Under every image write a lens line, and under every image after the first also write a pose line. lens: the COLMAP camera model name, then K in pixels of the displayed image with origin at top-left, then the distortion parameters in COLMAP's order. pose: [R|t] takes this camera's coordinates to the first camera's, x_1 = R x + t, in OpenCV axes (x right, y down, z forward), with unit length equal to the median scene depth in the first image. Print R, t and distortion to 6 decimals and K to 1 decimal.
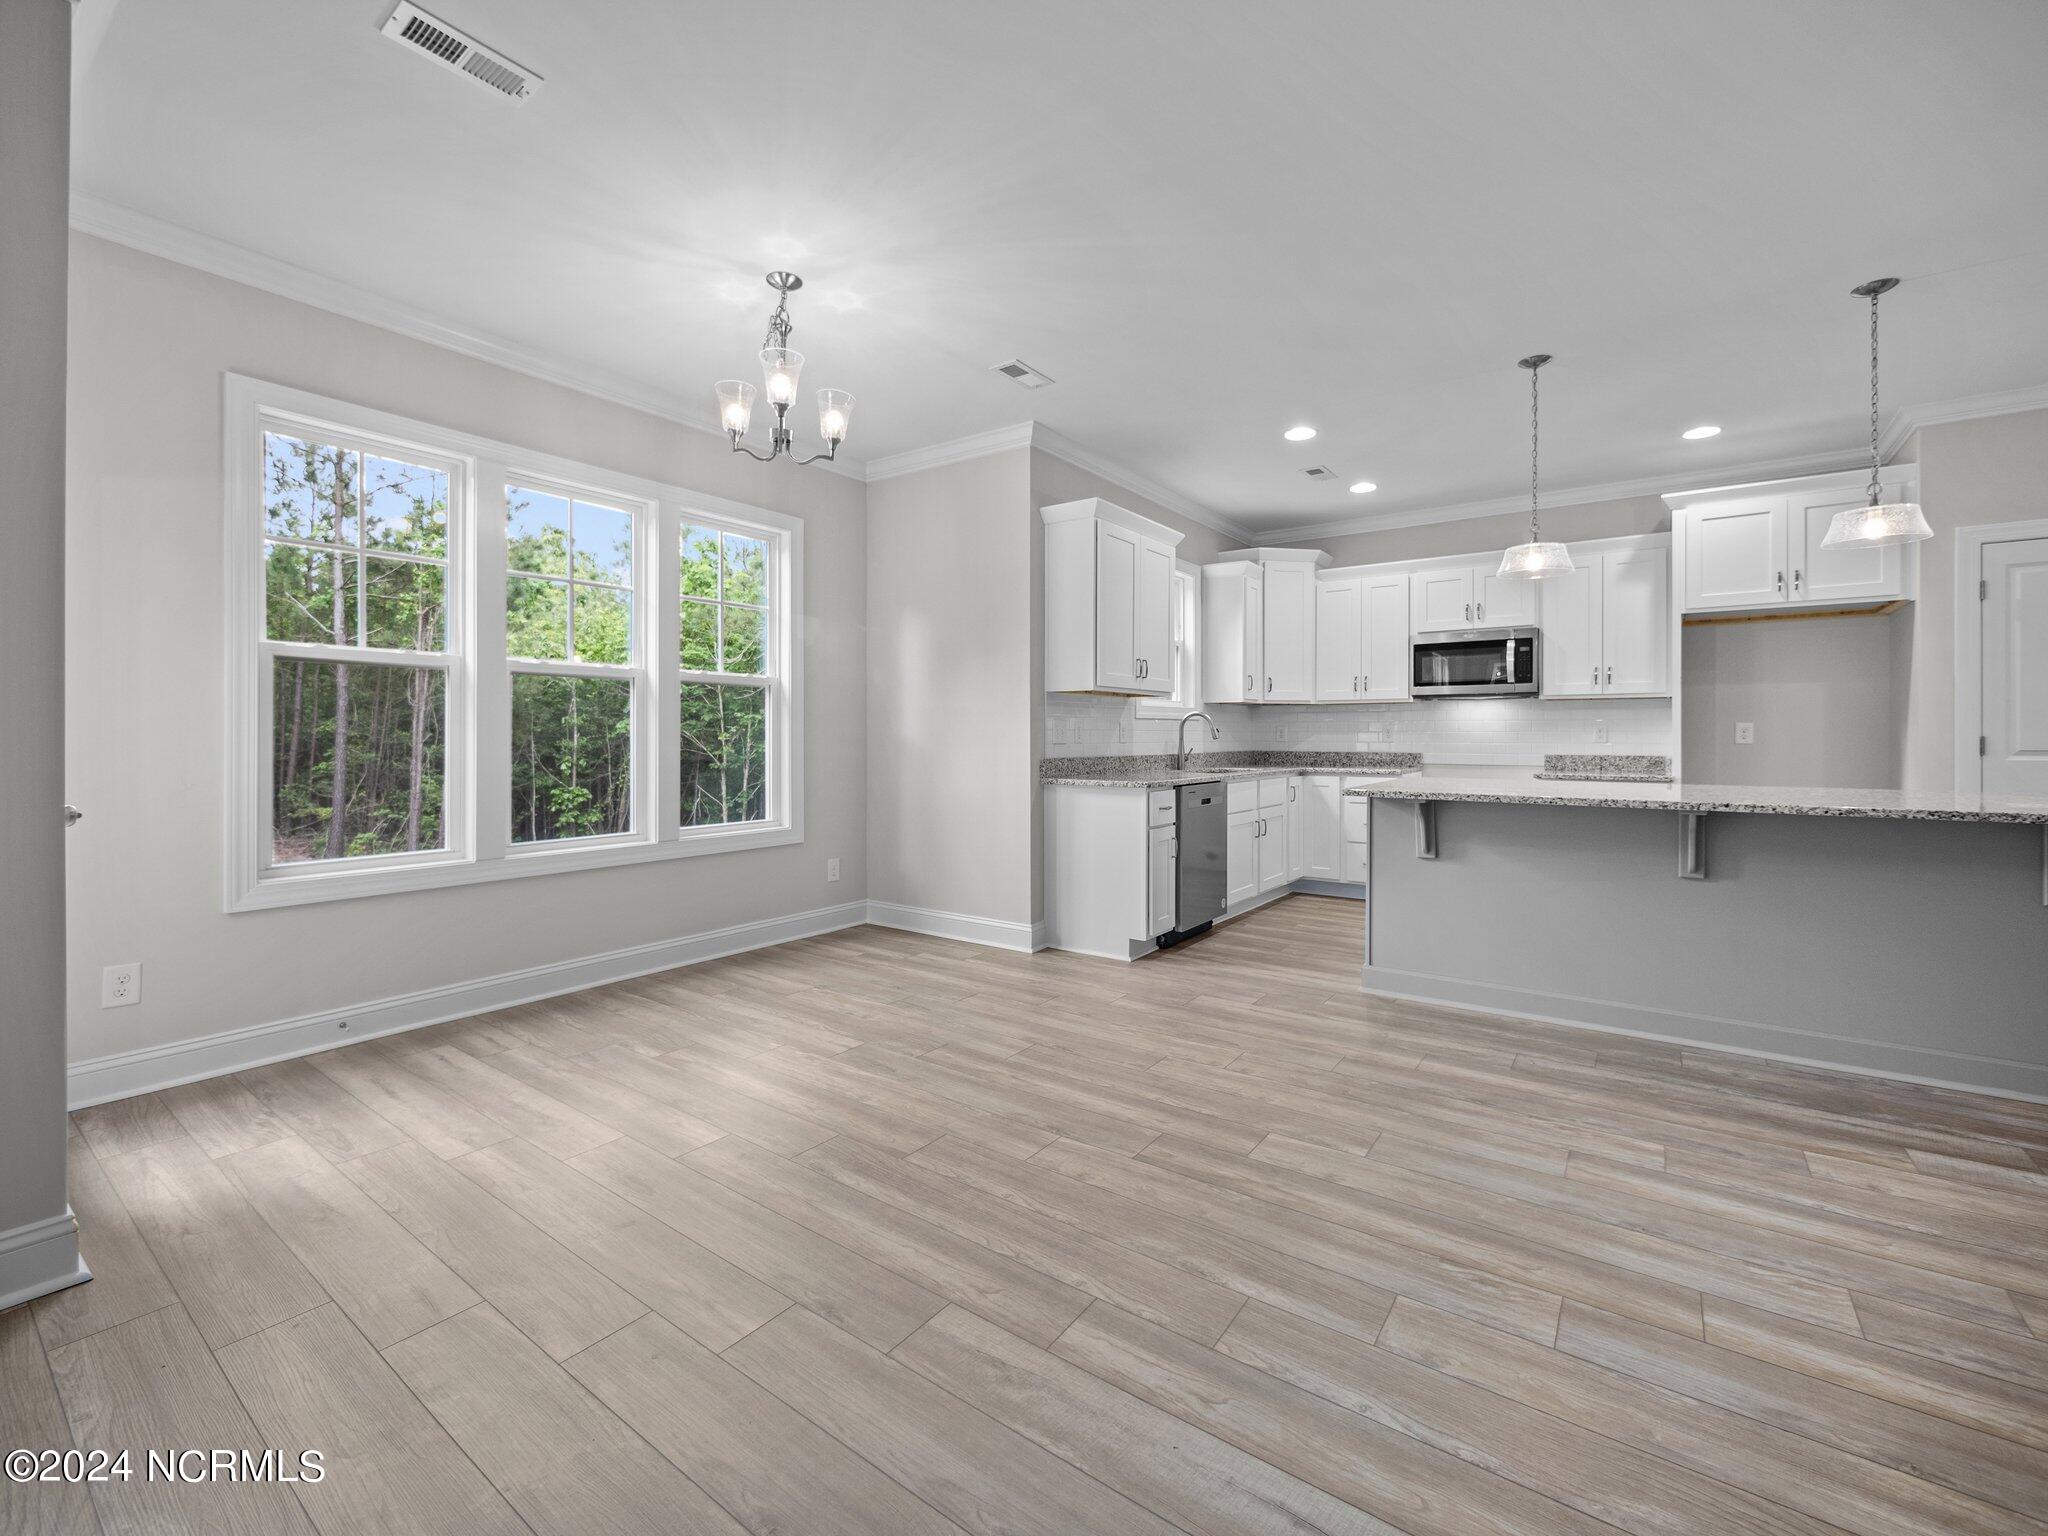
lens RADIAL K [[874.0, 0, 1024.6], [0, 874.0, 738.5], [0, 0, 1]] dist [-0.004617, -0.000016]
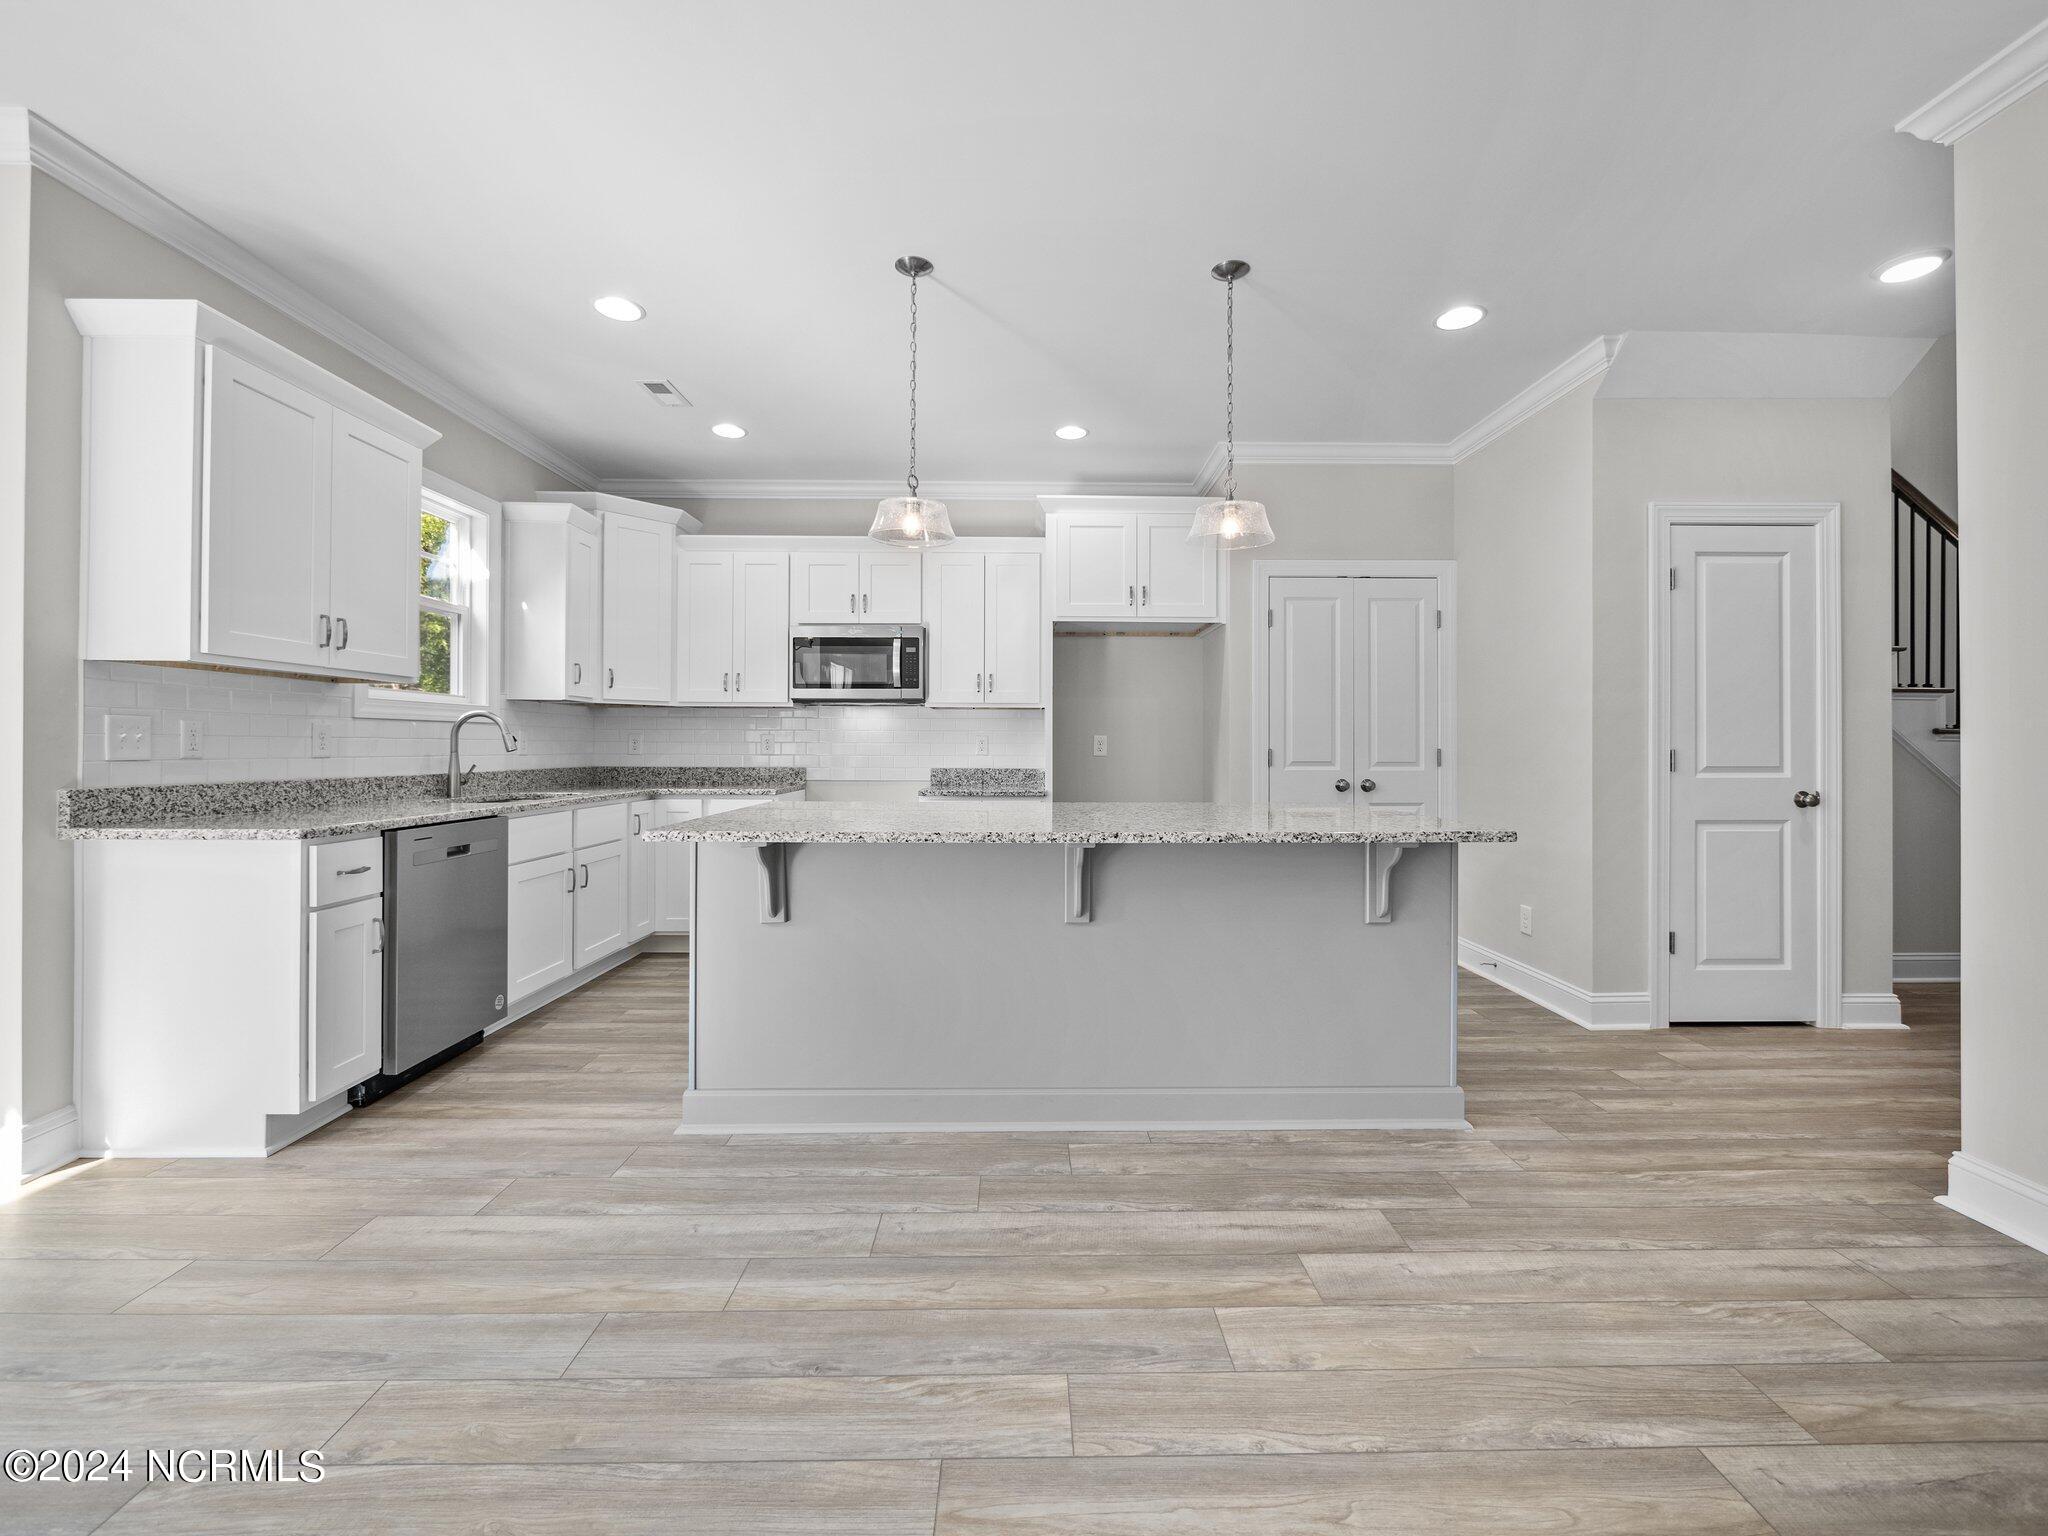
lens RADIAL K [[874.0, 0, 1042.9], [0, 874.0, 752.2], [0, 0, 1]] dist [-0.004617, -0.000016]
pose [[0.793518, -0.000943, 0.608547, 0.167085], [-0.001174, 0.999995, 0.003080, -0.001455], [-0.608546, -0.003158, 0.793512, 0.255803]]
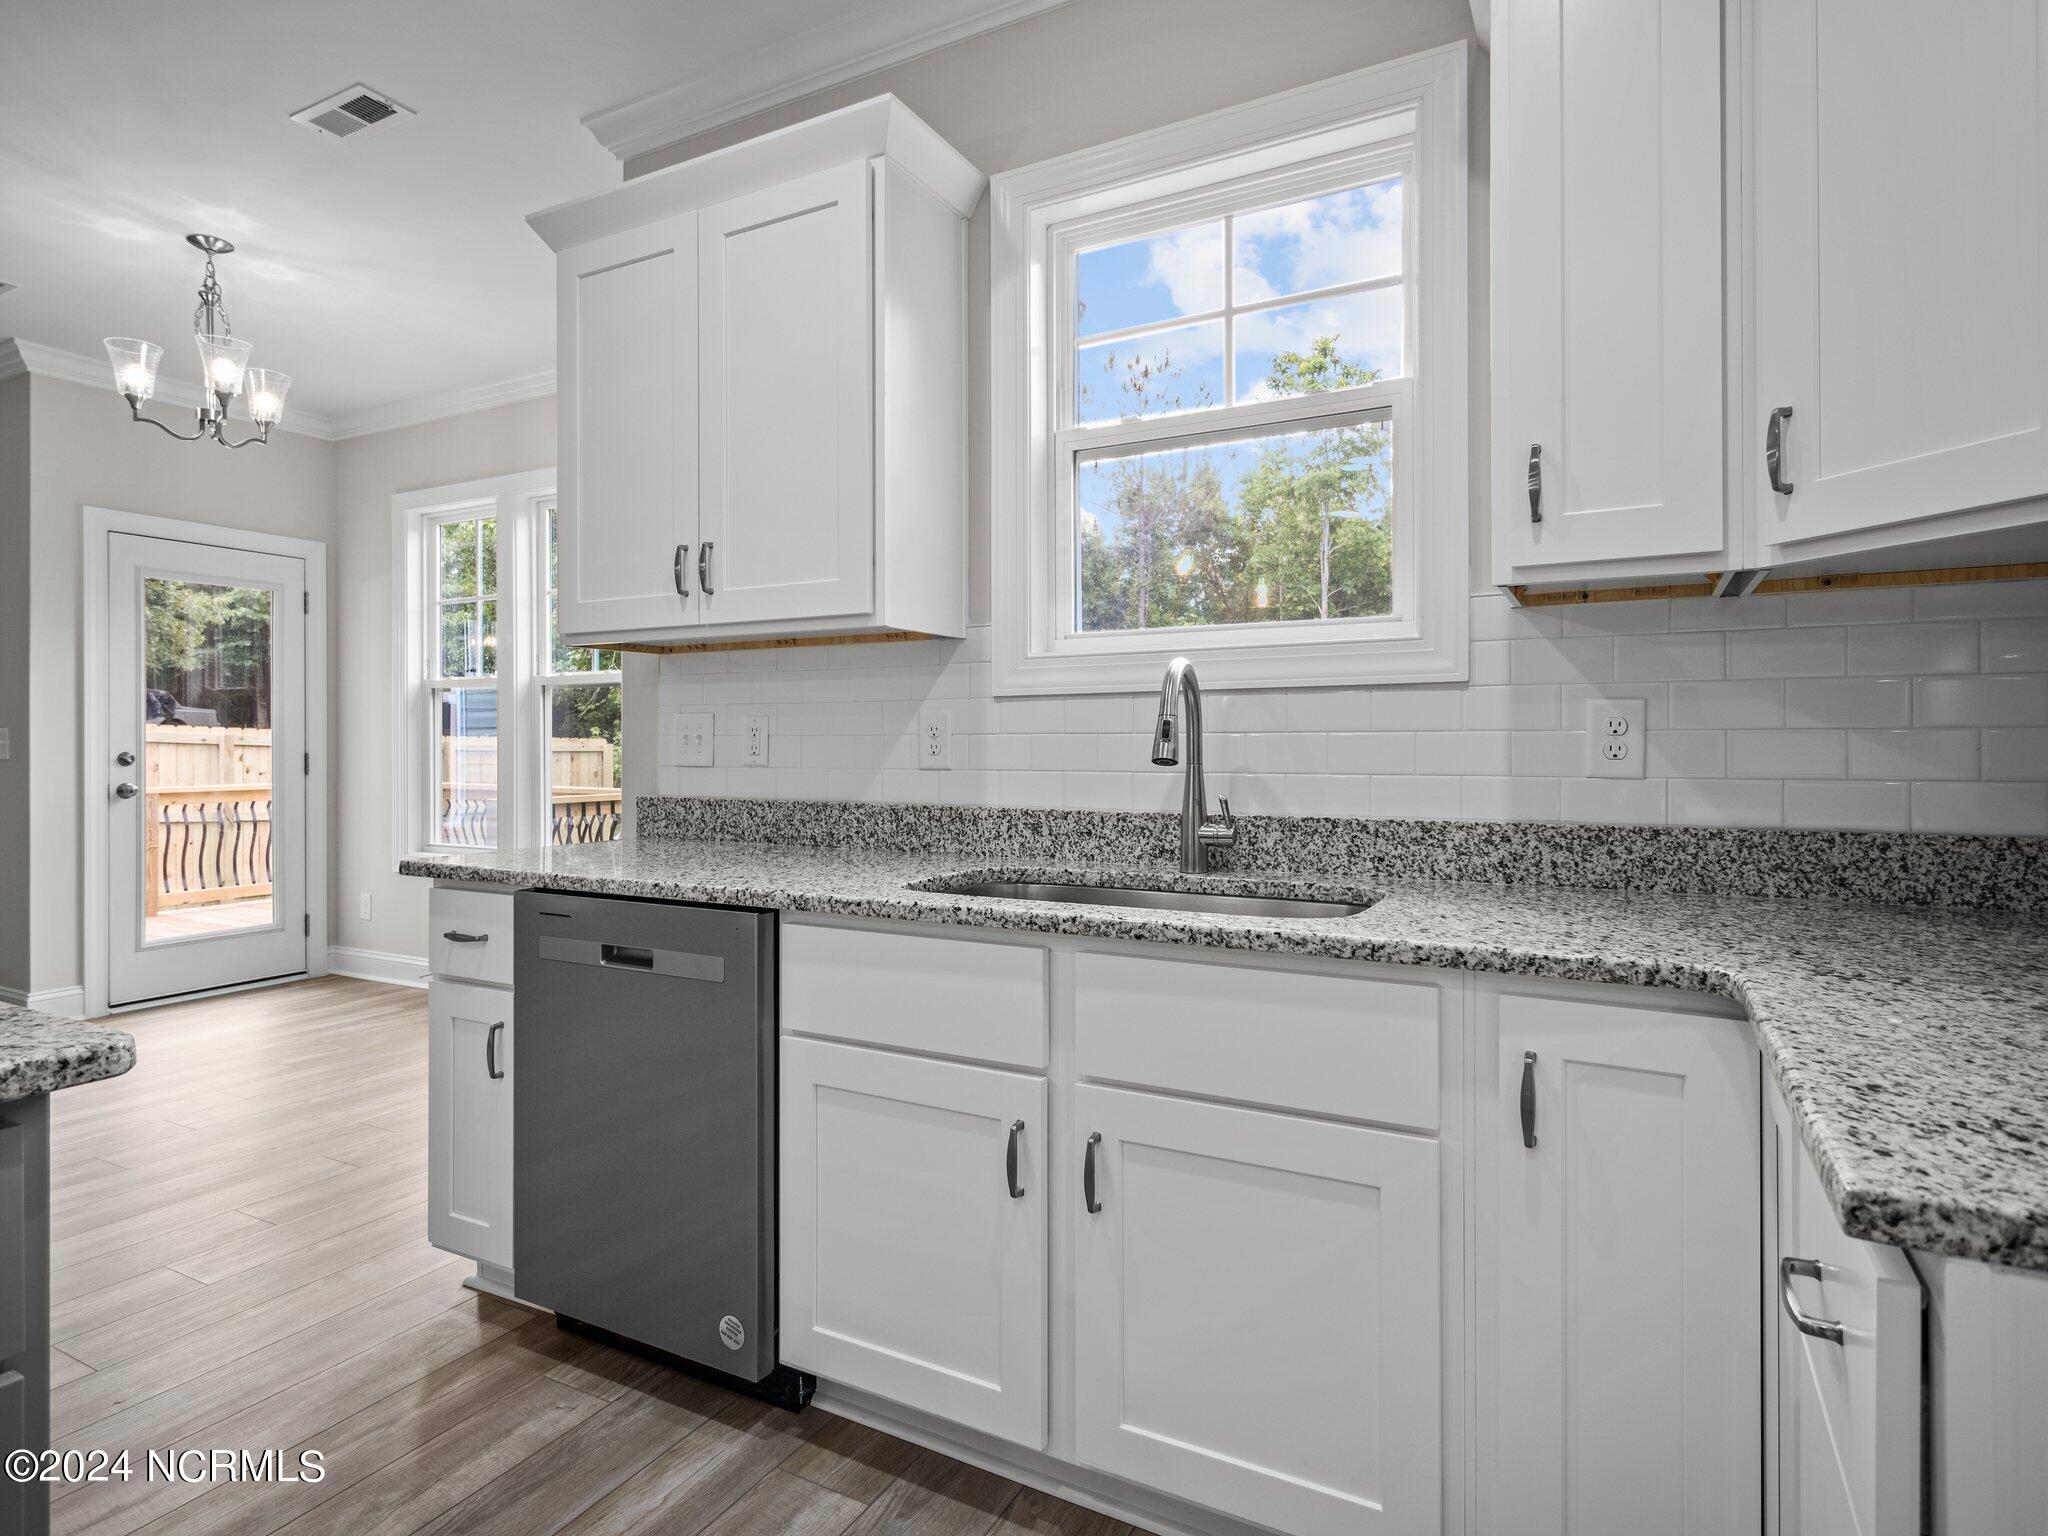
lens RADIAL K [[1107.1, 0, 1022.8], [0, 1107.1, 750.6], [0, 0, 1]] dist [-0.000191, 0.000297]
pose [[0.129538, 0.001170, -0.991574, 0.657525], [-0.003375, 0.999994, 0.000739, -0.003270], [0.991569, 0.003251, 0.129541, 1.148328]]
